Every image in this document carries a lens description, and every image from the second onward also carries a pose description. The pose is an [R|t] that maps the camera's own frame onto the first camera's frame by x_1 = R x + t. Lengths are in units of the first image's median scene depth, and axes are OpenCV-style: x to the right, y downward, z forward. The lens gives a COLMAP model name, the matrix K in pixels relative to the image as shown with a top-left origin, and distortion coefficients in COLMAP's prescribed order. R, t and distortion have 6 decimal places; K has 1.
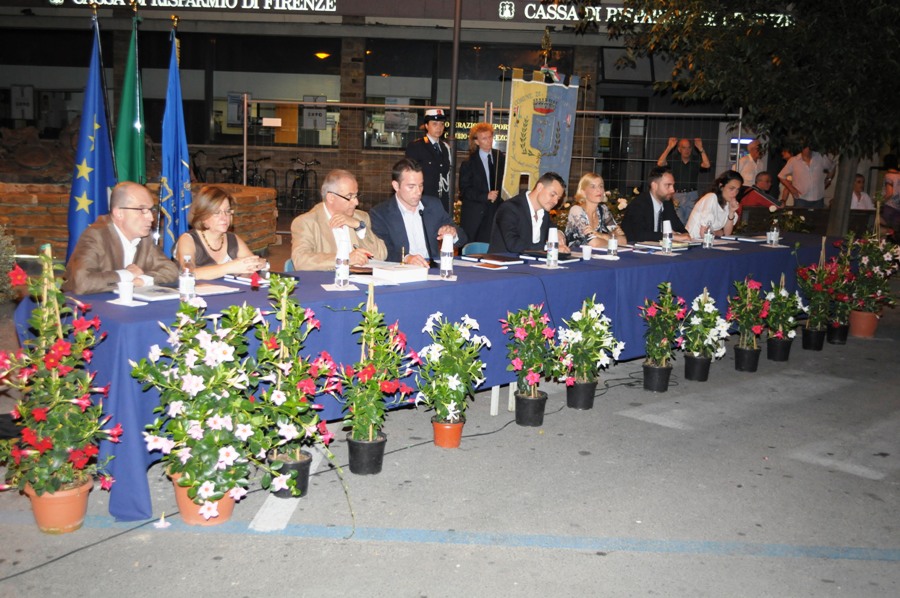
lens RADIAL K [[997.5, 0, 450.0], [0, 997.5, 298.2], [0, 0, 1]] dist [-0.045636, 0.000000]
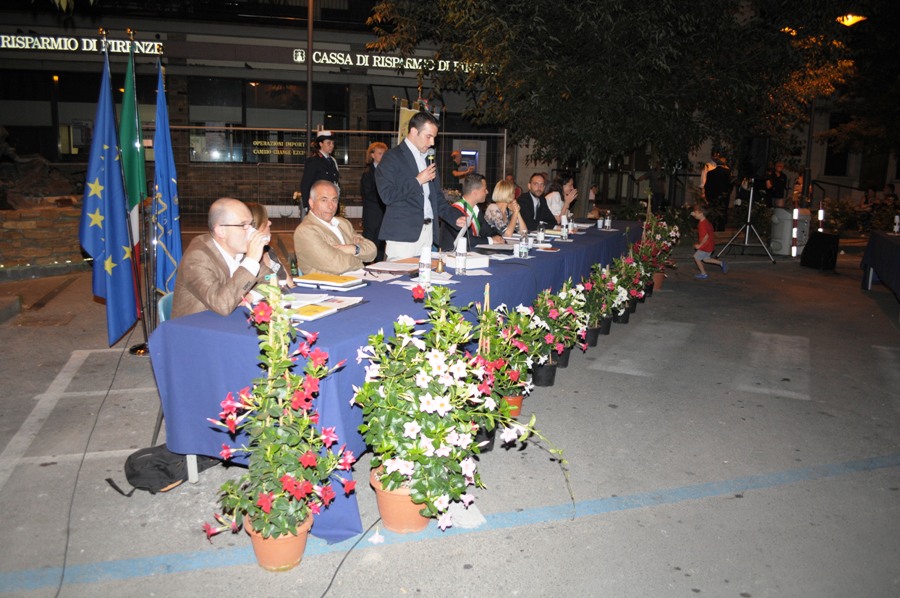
lens RADIAL K [[700.8, 0, 449.7], [0, 700.8, 301.0], [0, 0, 1]] dist [-0.074372, 0.001393]
pose [[0.945780, -0.073829, 0.316307, -0.145415], [0.057469, 0.996497, 0.060755, -0.018656], [-0.319684, -0.039283, 0.946709, 0.104830]]
